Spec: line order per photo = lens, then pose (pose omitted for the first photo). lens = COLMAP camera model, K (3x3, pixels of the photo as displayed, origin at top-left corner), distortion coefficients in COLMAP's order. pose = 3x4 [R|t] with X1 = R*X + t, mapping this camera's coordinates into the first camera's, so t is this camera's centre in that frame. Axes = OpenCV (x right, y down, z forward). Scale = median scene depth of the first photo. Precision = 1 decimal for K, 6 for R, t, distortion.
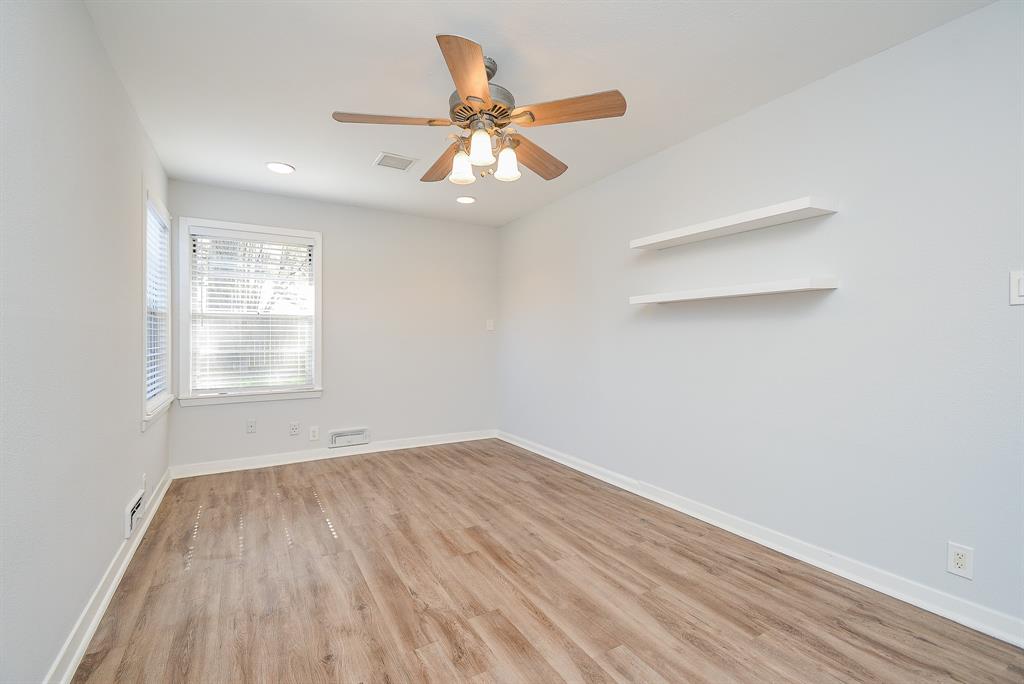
lens RADIAL K [[448.4, 0, 512.4], [0, 448.4, 335.6], [0, 0, 1]] dist [0.044078, -0.029043]
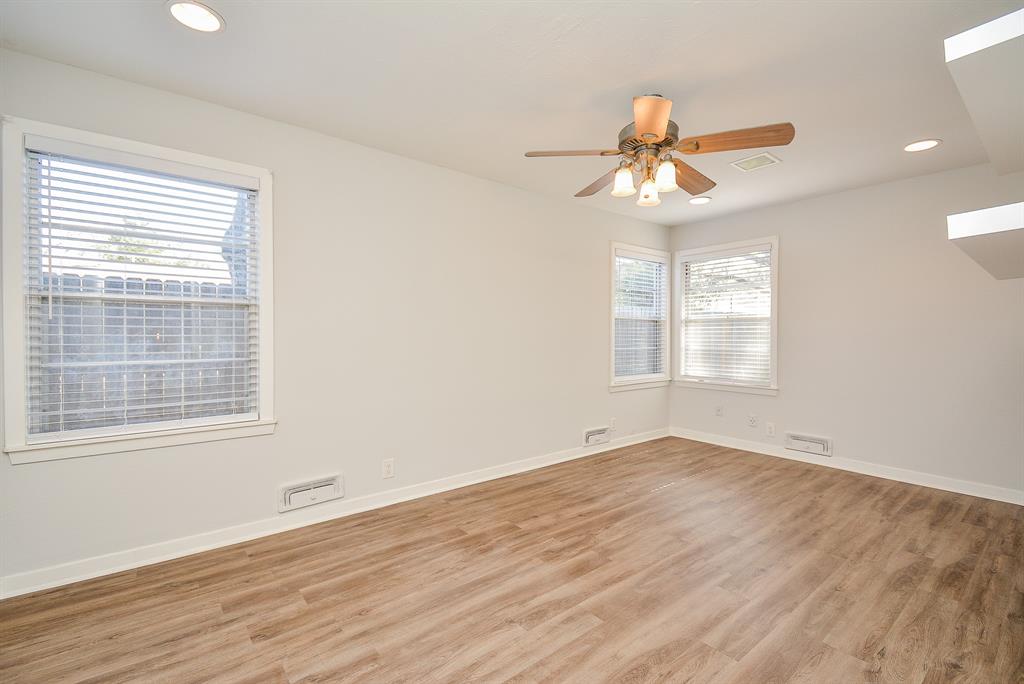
lens RADIAL K [[448.2, 0, 502.1], [0, 448.2, 336.4], [0, 0, 1]] dist [0.044719, -0.027505]
pose [[0.134106, 0.005318, -0.990953, 0.839579], [-0.000504, 0.999986, 0.005299, -0.006801], [0.990967, -0.000211, 0.134107, 0.399481]]
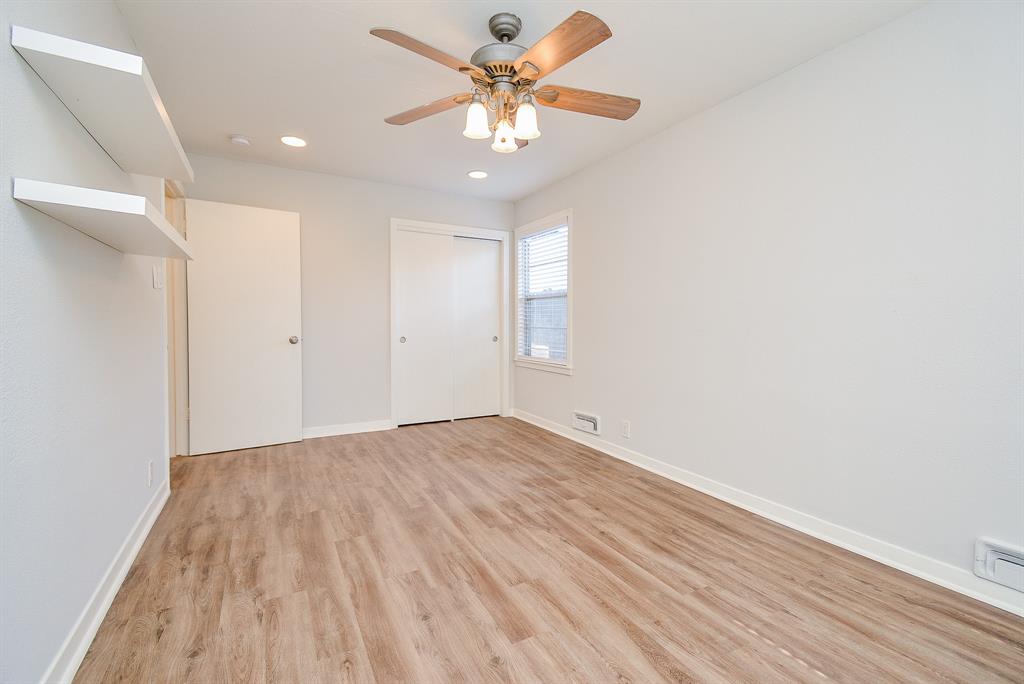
lens RADIAL K [[448.4, 0, 512.4], [0, 448.4, 335.6], [0, 0, 1]] dist [0.044078, -0.029043]
pose [[-0.999376, -0.004327, 0.035042, -0.098938], [-0.003296, 0.999562, 0.029426, 0.029573], [-0.035153, 0.029292, -0.998953, 1.634346]]
